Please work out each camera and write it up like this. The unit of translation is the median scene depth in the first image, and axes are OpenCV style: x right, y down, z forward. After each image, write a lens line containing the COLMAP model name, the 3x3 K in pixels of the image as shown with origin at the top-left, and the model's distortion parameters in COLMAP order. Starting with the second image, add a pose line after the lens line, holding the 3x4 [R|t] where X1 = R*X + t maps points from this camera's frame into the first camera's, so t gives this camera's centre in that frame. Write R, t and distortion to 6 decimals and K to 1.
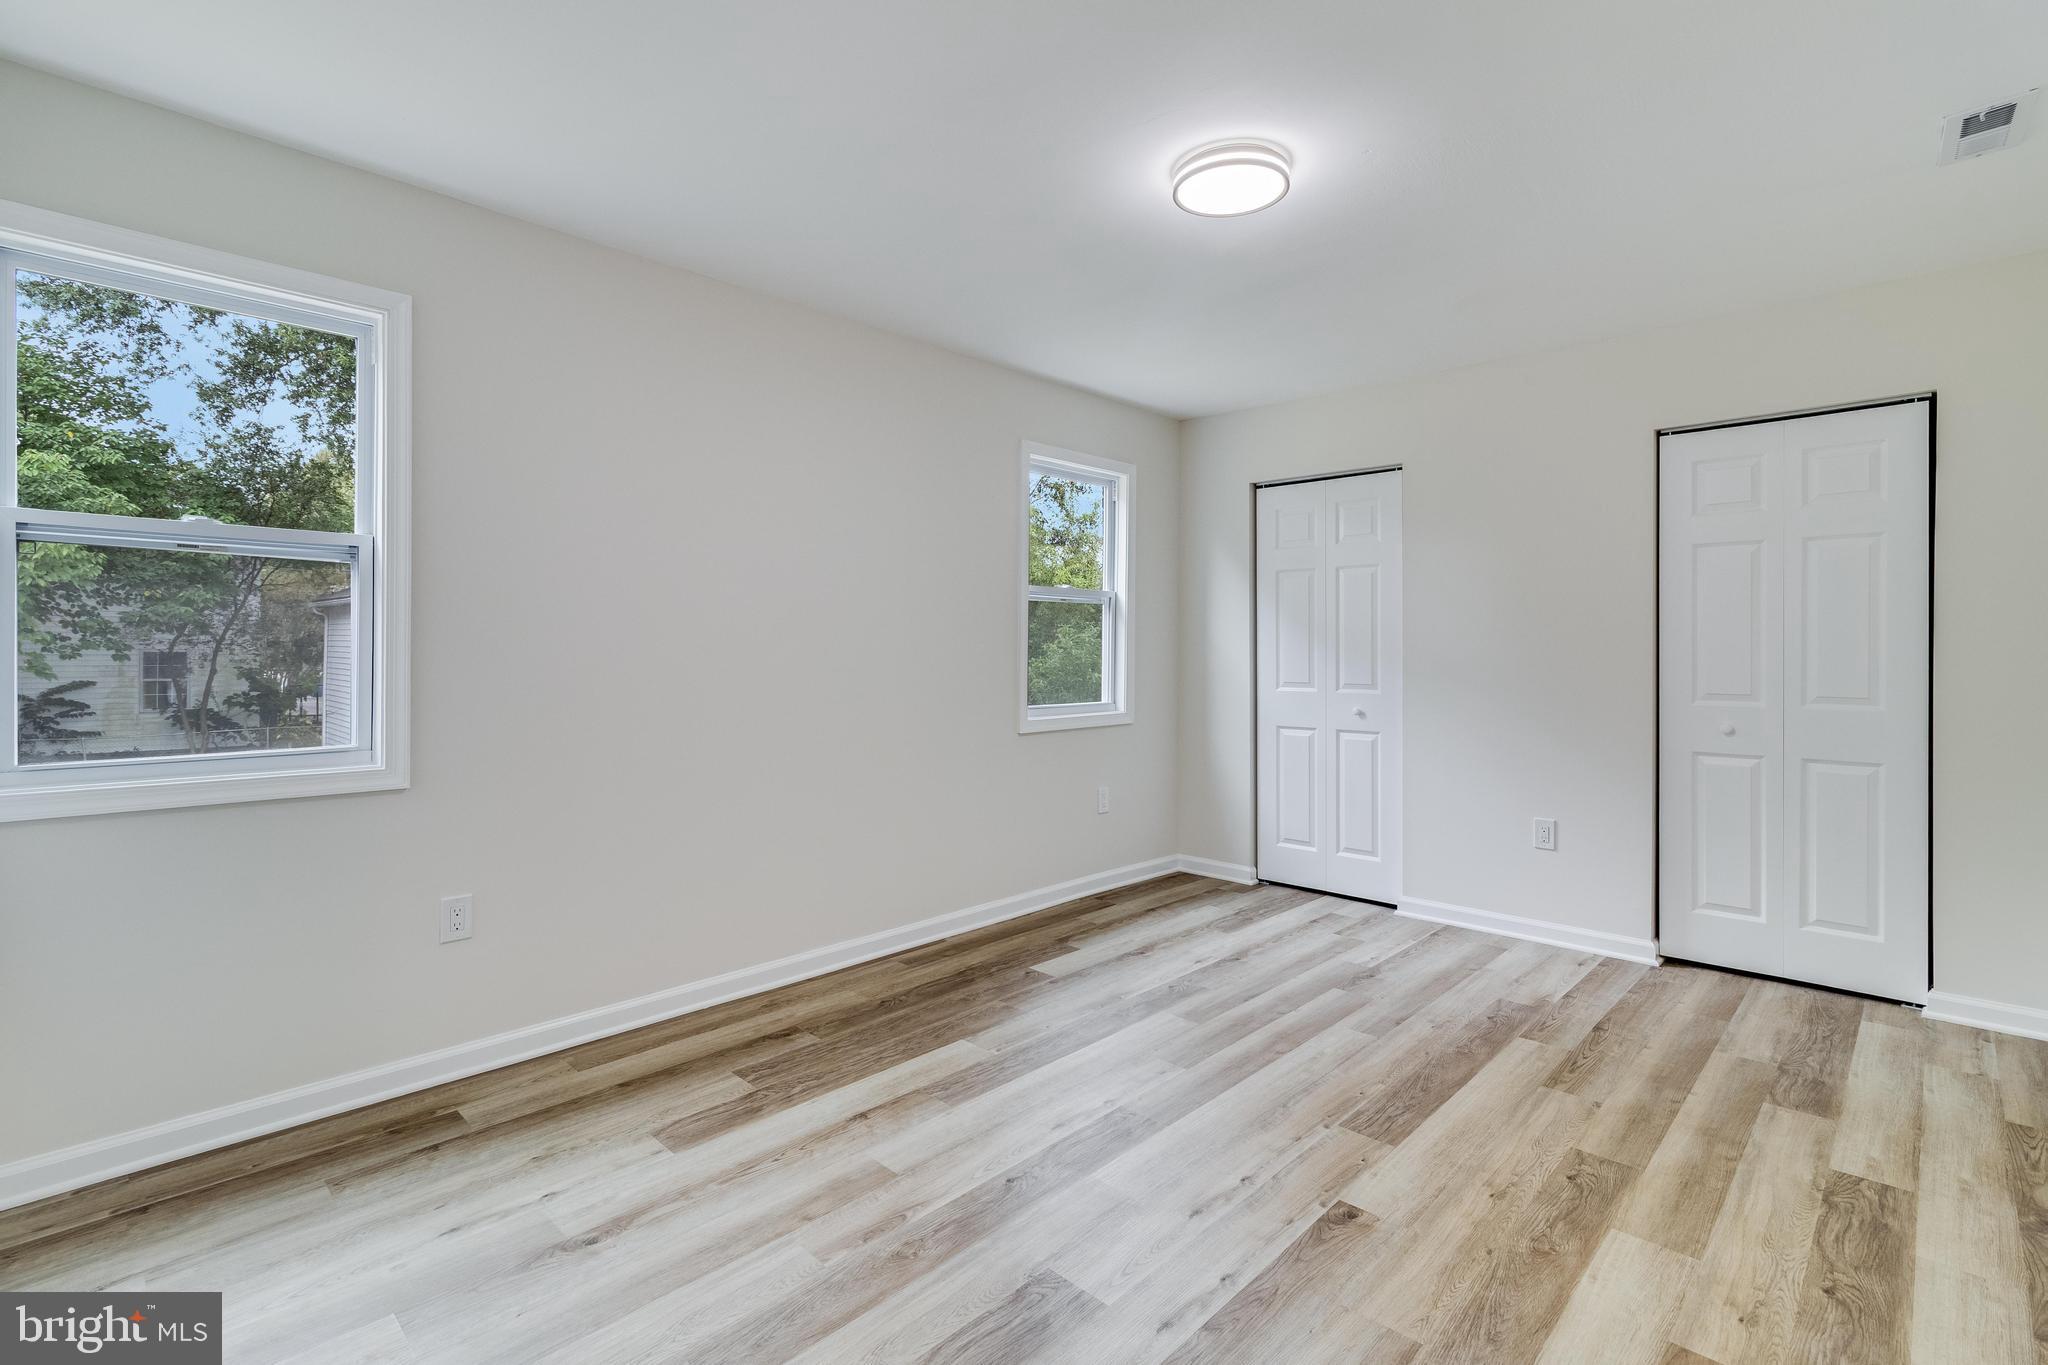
lens RADIAL K [[945.2, 0, 1032.6], [0, 945.2, 666.5], [0, 0, 1]] dist [0.001177, 0.000257]
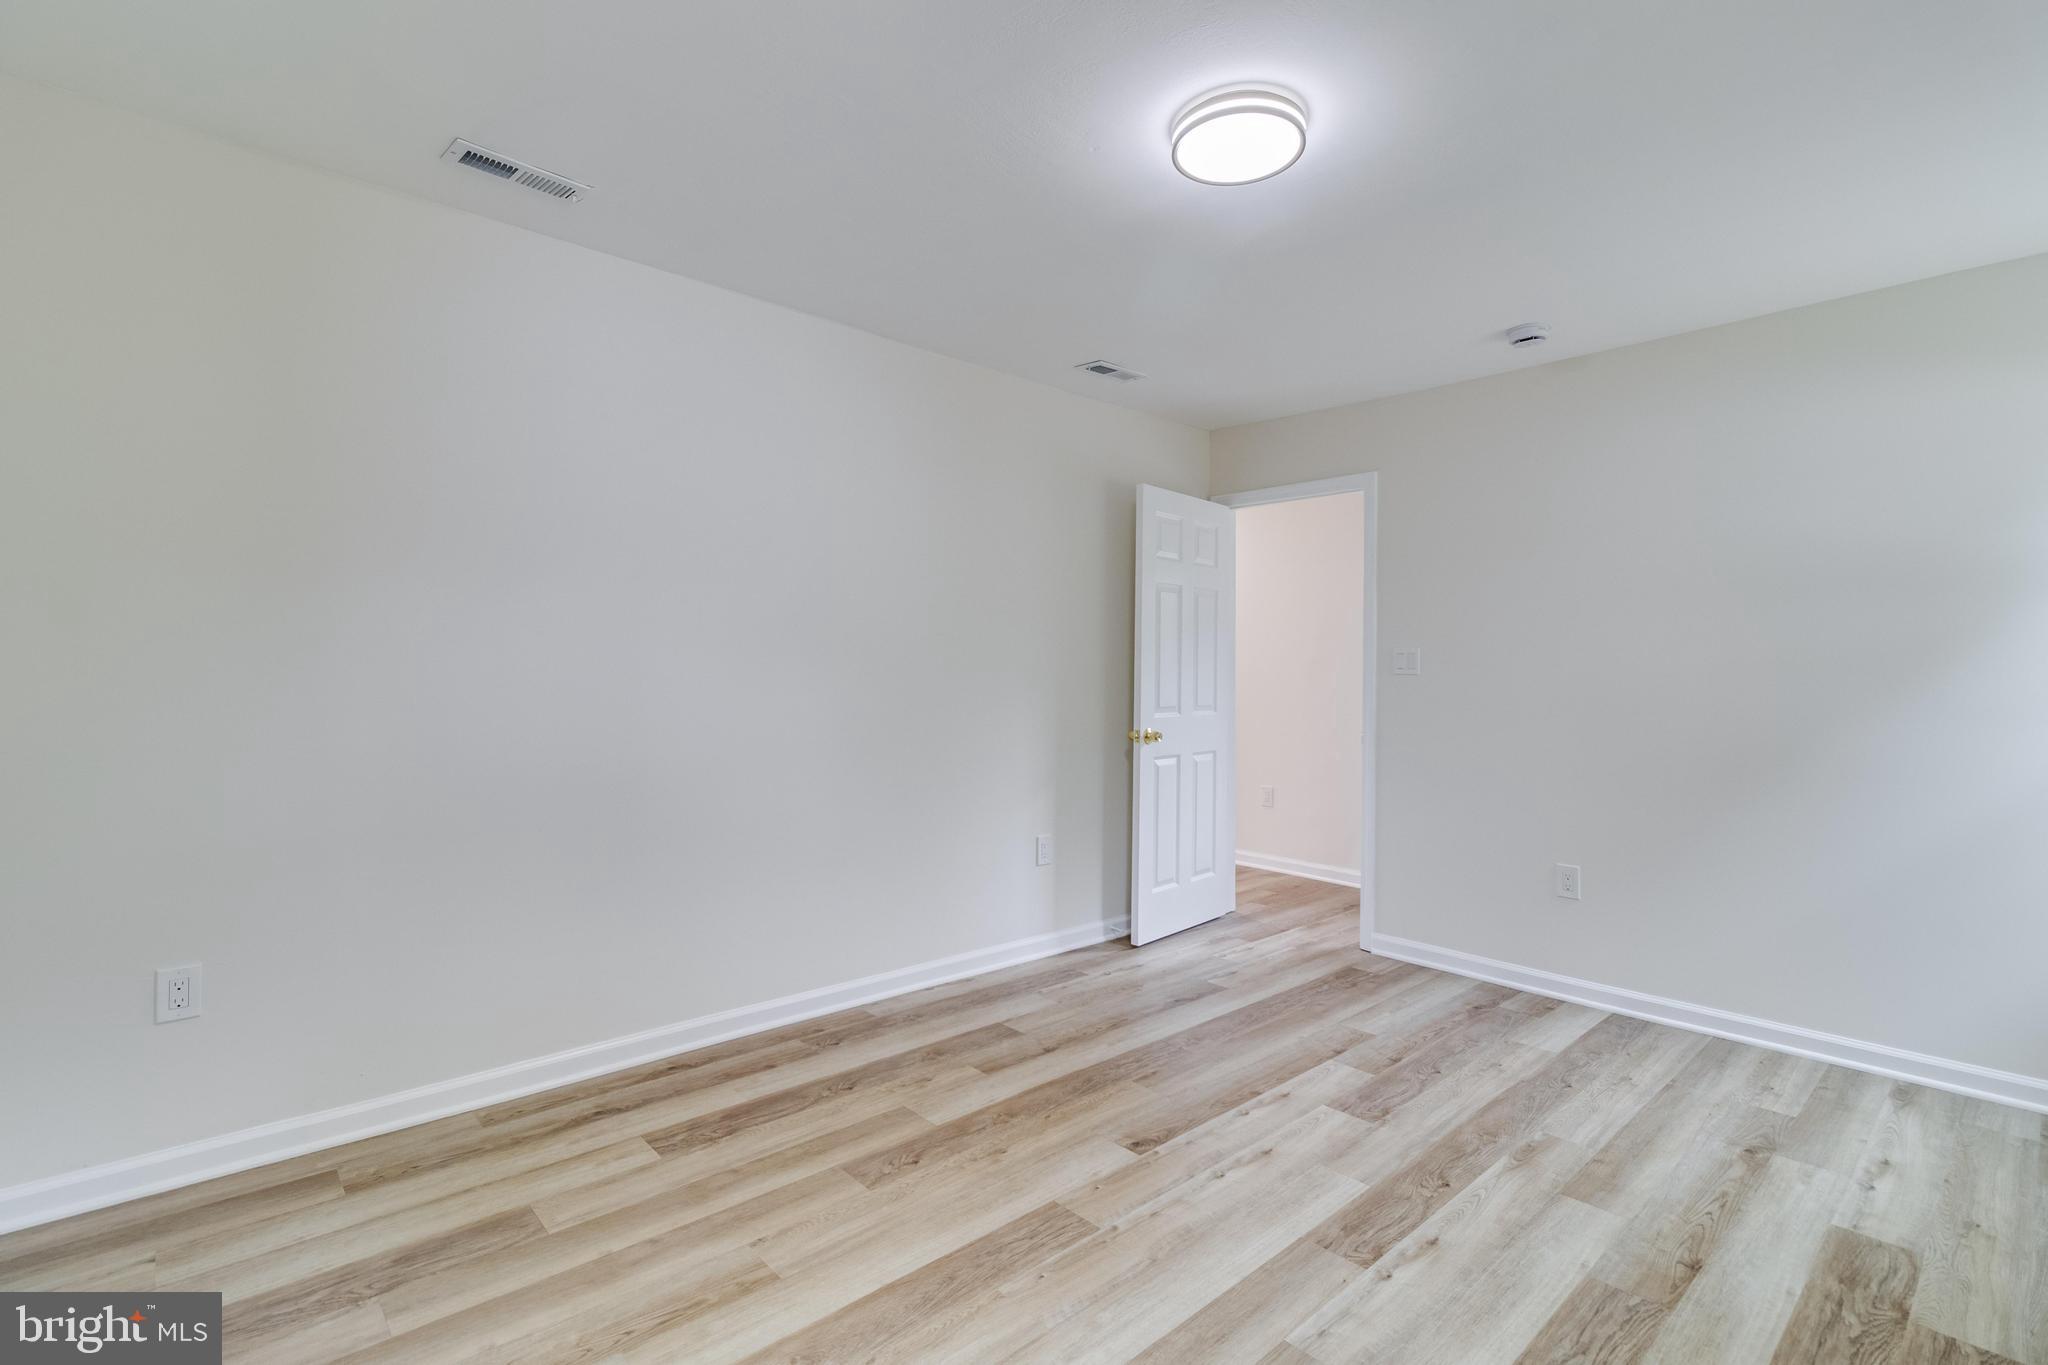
lens RADIAL K [[945.2, 0, 1032.6], [0, 945.2, 666.5], [0, 0, 1]] dist [0.001177, 0.000257]
pose [[-0.997864, -0.012777, 0.064068, 0.363061], [-0.012158, 0.999876, 0.010048, -0.036782], [-0.064188, 0.009248, -0.997895, 2.006872]]
